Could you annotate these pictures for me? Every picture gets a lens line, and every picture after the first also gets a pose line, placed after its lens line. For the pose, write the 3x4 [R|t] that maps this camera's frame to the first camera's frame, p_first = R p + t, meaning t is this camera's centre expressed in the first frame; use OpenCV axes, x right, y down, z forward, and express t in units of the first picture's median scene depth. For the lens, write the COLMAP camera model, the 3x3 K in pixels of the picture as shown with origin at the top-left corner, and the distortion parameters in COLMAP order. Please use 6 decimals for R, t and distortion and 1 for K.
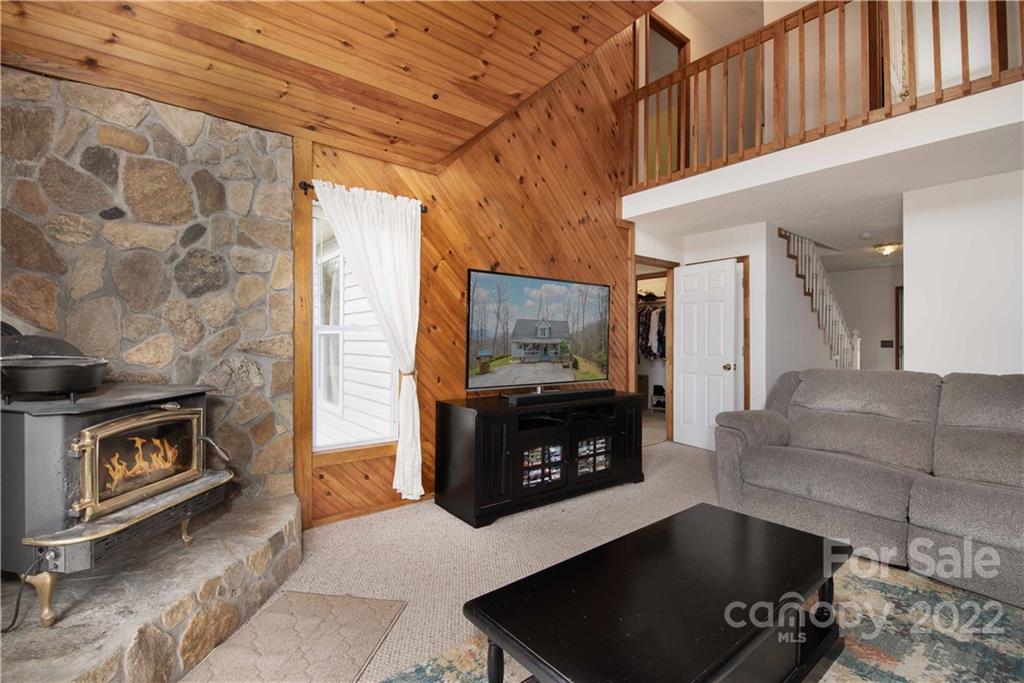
lens RADIAL K [[454.3, 0, 508.3], [0, 454.3, 342.2], [0, 0, 1]] dist [-0.005515, -0.000548]
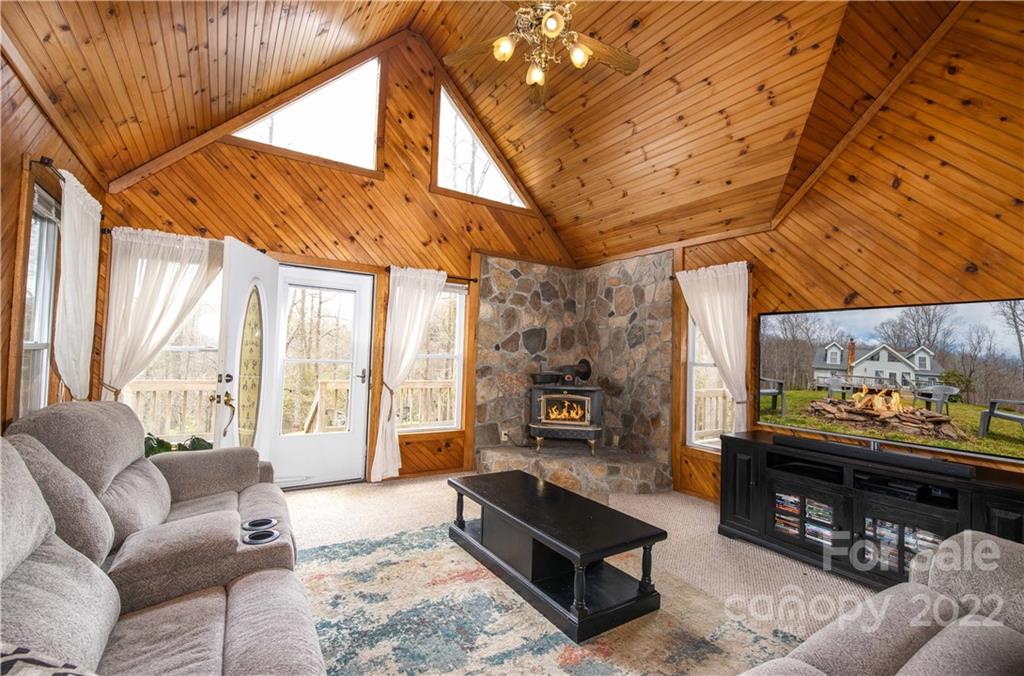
lens RADIAL K [[452.7, 0, 517.7], [0, 452.7, 338.0], [0, 0, 1]] dist [-0.024738, -0.001711]
pose [[-0.088058, -0.038399, -0.995375, 1.297551], [-0.032638, 0.998831, -0.035645, -0.052687], [0.995580, 0.029348, -0.089209, 0.625262]]
